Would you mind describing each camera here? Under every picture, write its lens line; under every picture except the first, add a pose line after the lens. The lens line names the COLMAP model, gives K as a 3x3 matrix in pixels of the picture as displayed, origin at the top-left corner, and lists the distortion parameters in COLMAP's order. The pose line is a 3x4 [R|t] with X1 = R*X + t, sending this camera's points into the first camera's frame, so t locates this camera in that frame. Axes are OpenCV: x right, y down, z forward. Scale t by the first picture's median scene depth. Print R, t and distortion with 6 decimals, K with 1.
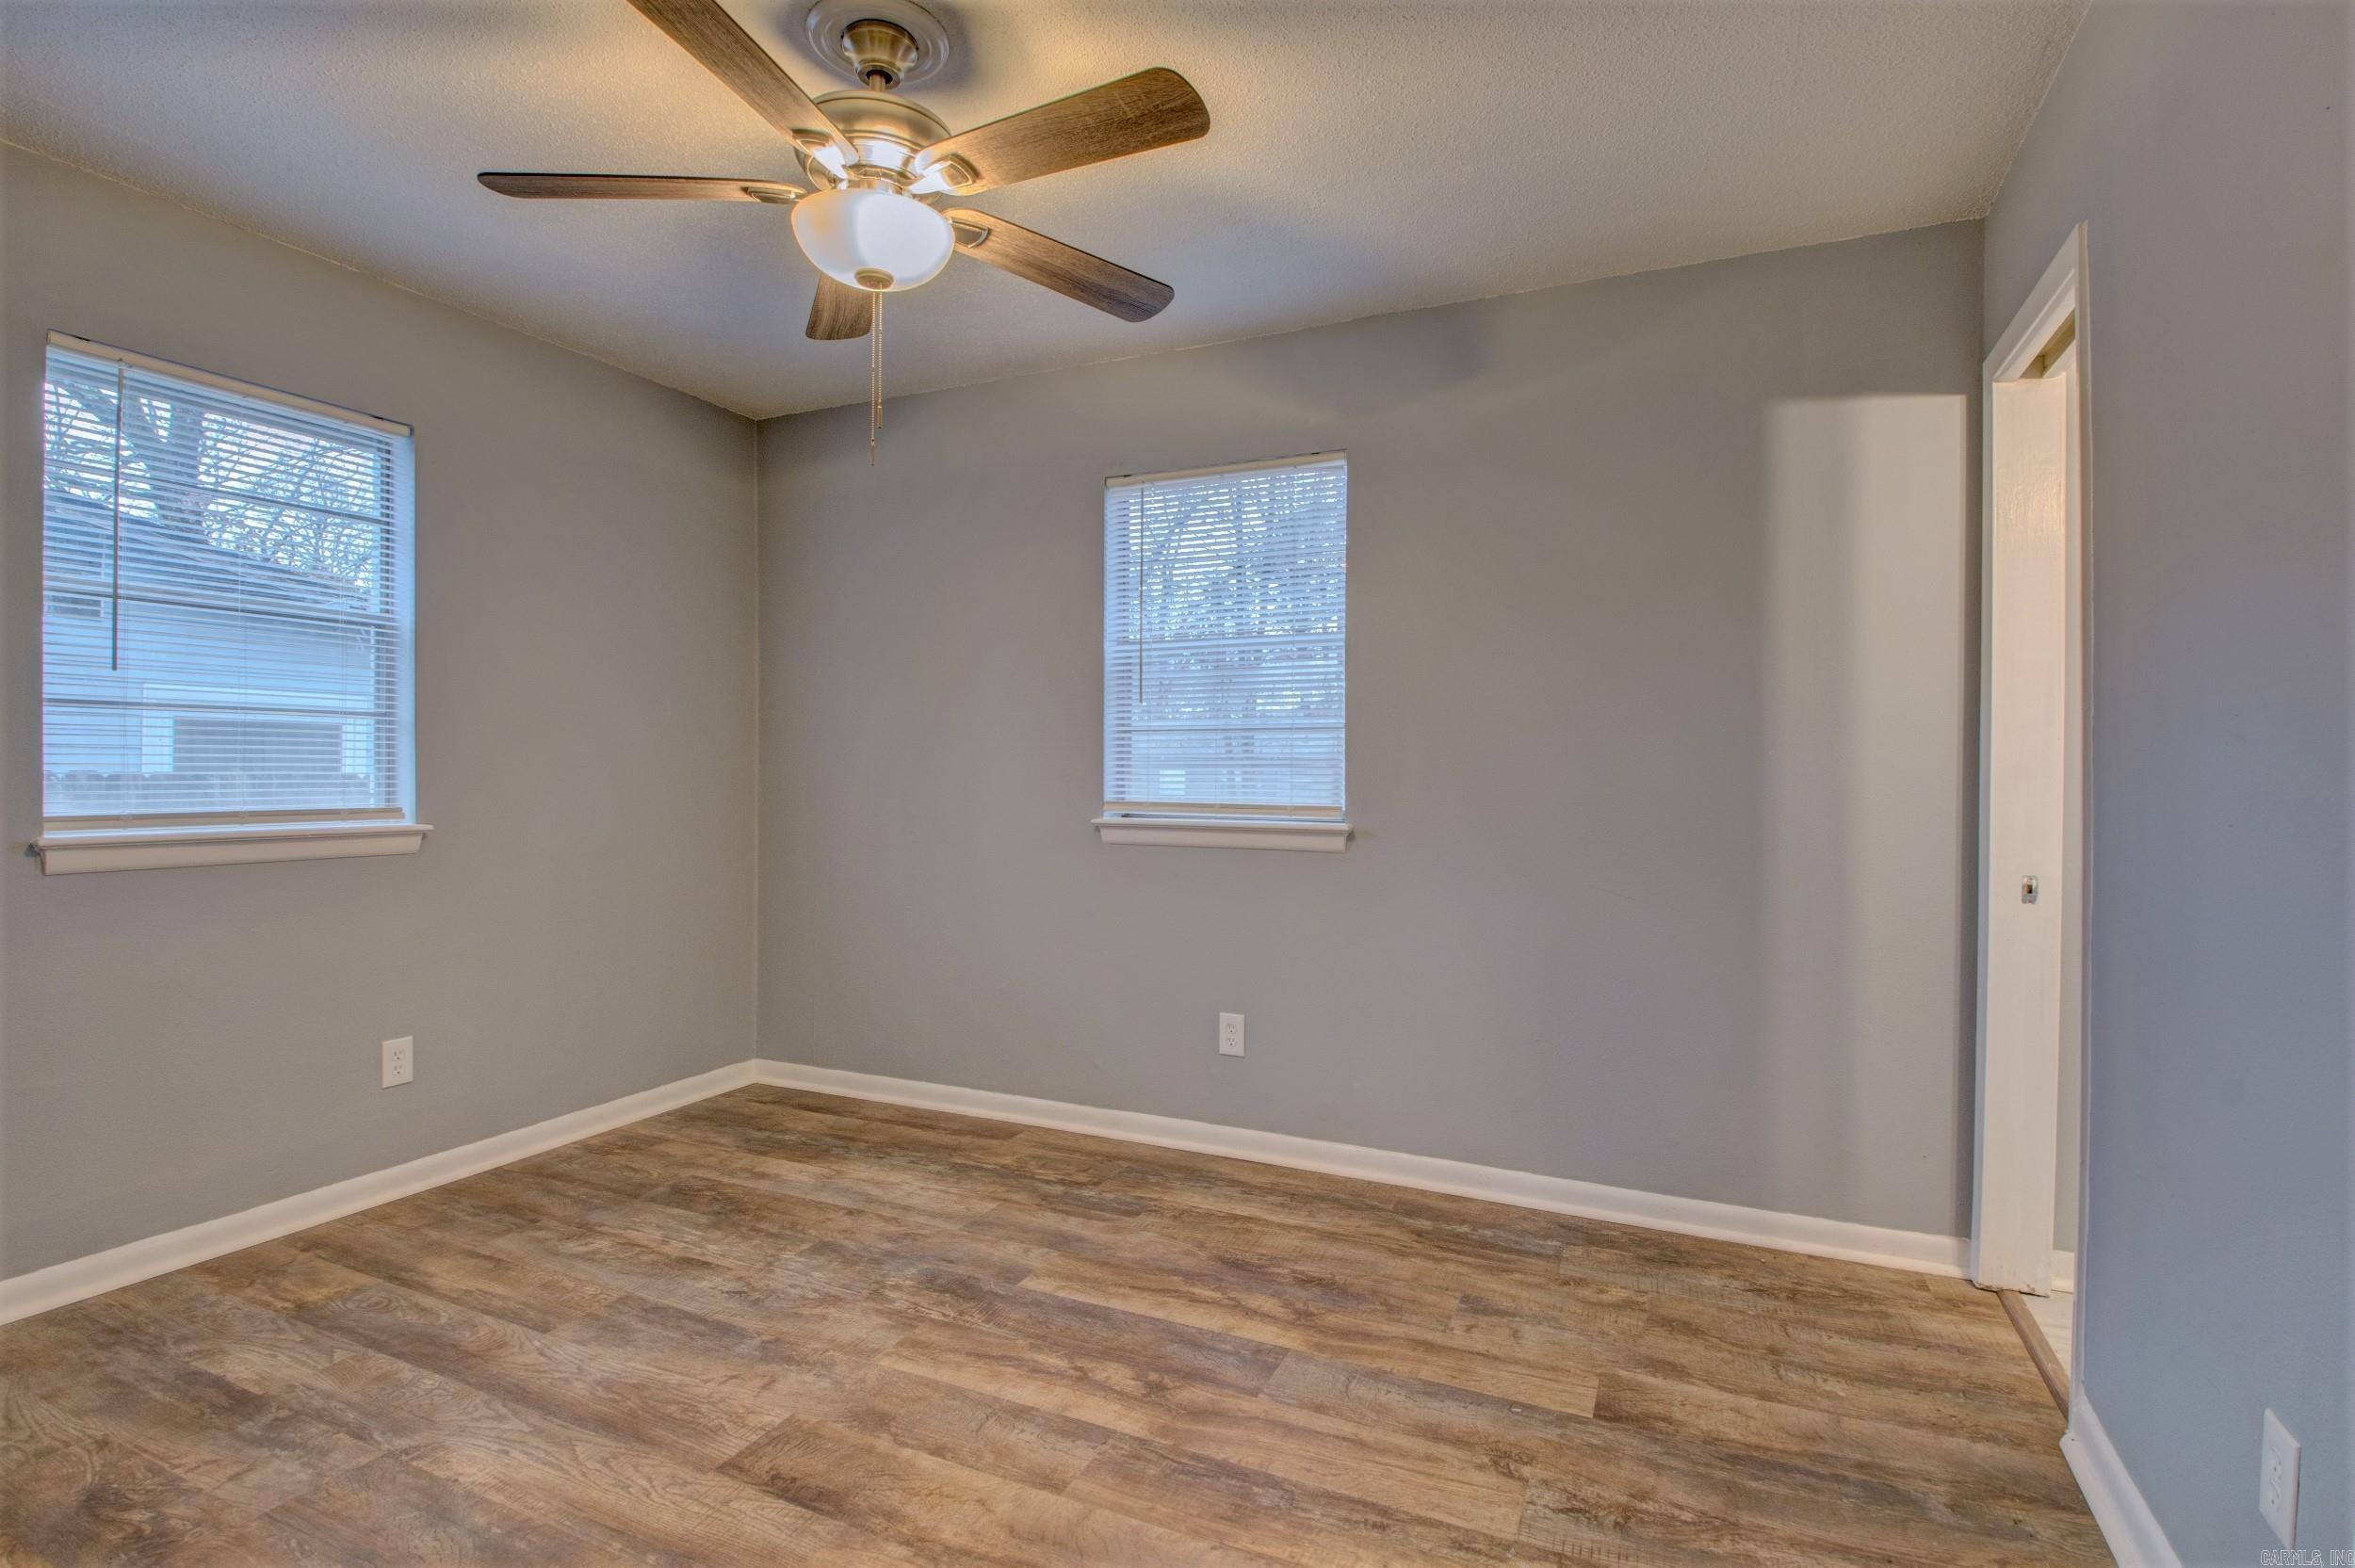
lens RADIAL K [[1101.2, 0, 1176.4], [0, 1101.2, 769.8], [0, 0, 1]] dist [-0.012225, -0.010311]
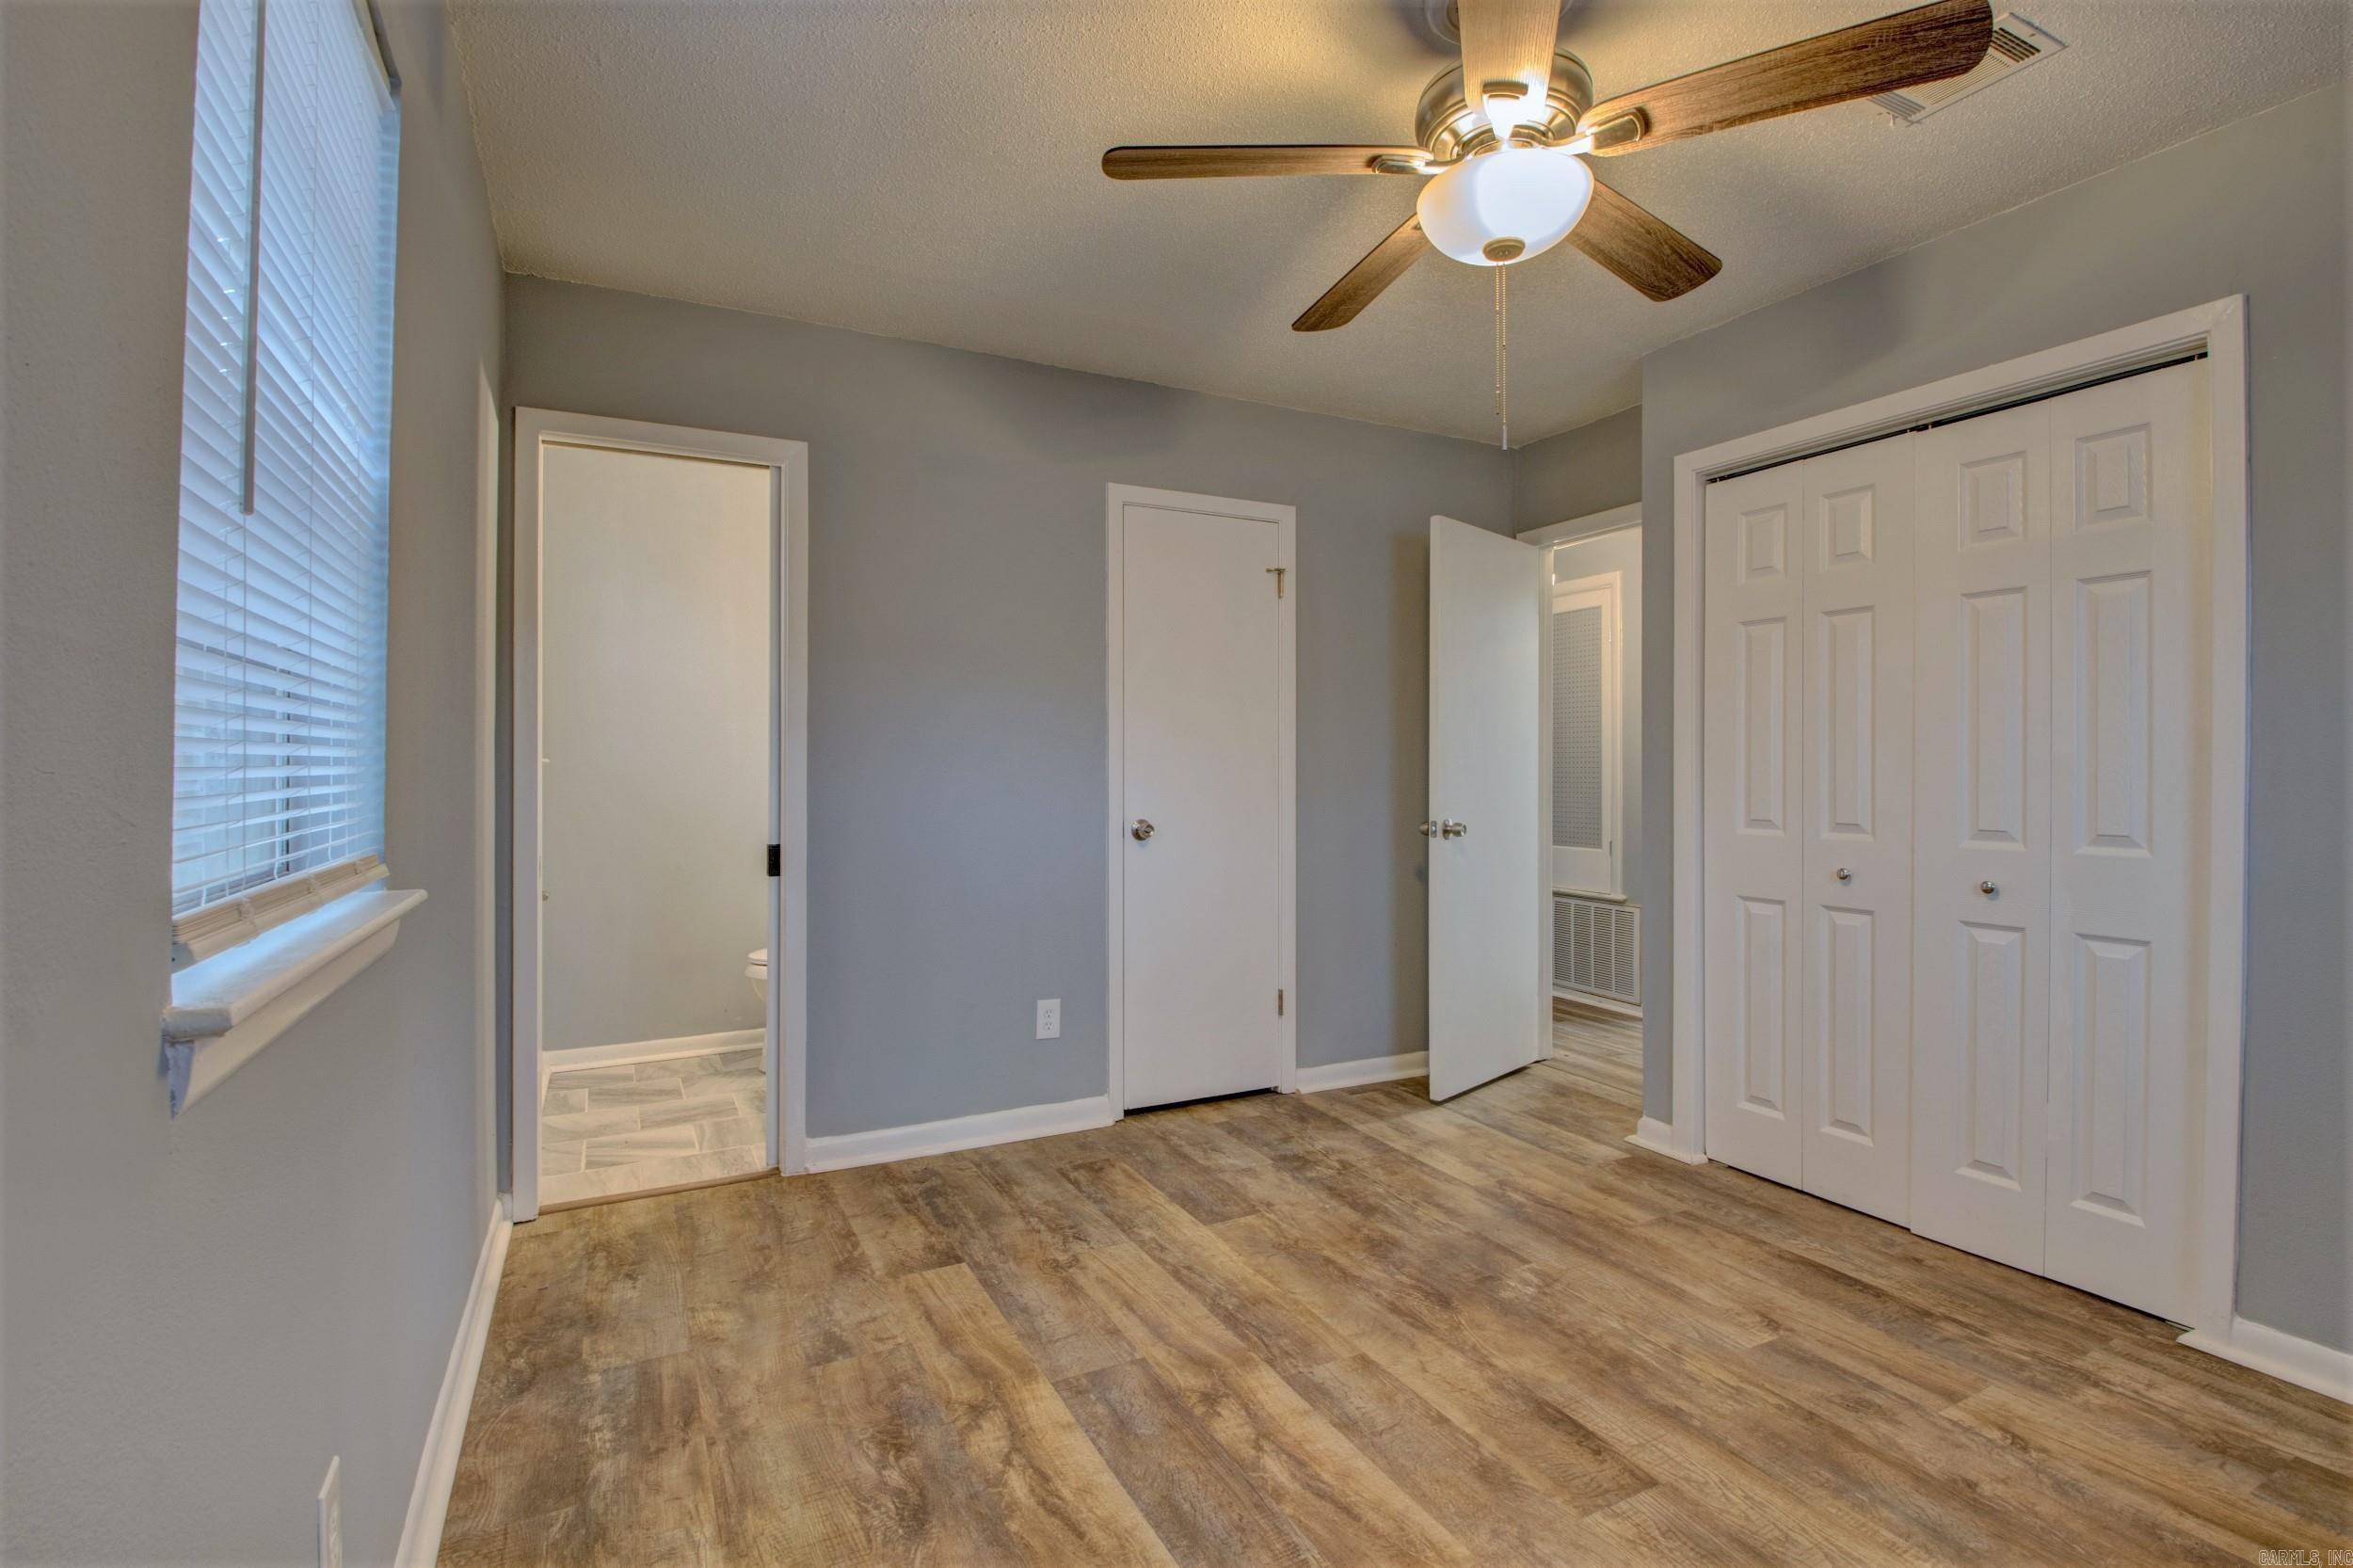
lens RADIAL K [[1100.4, 0, 1175.4], [0, 1100.4, 769.8], [0, 0, 1]] dist [-0.012225, -0.010311]
pose [[-0.783586, -0.009855, 0.621205, -0.600860], [-0.005911, 0.999947, 0.008407, -0.009280], [-0.621255, 0.002915, -0.783603, 1.791972]]
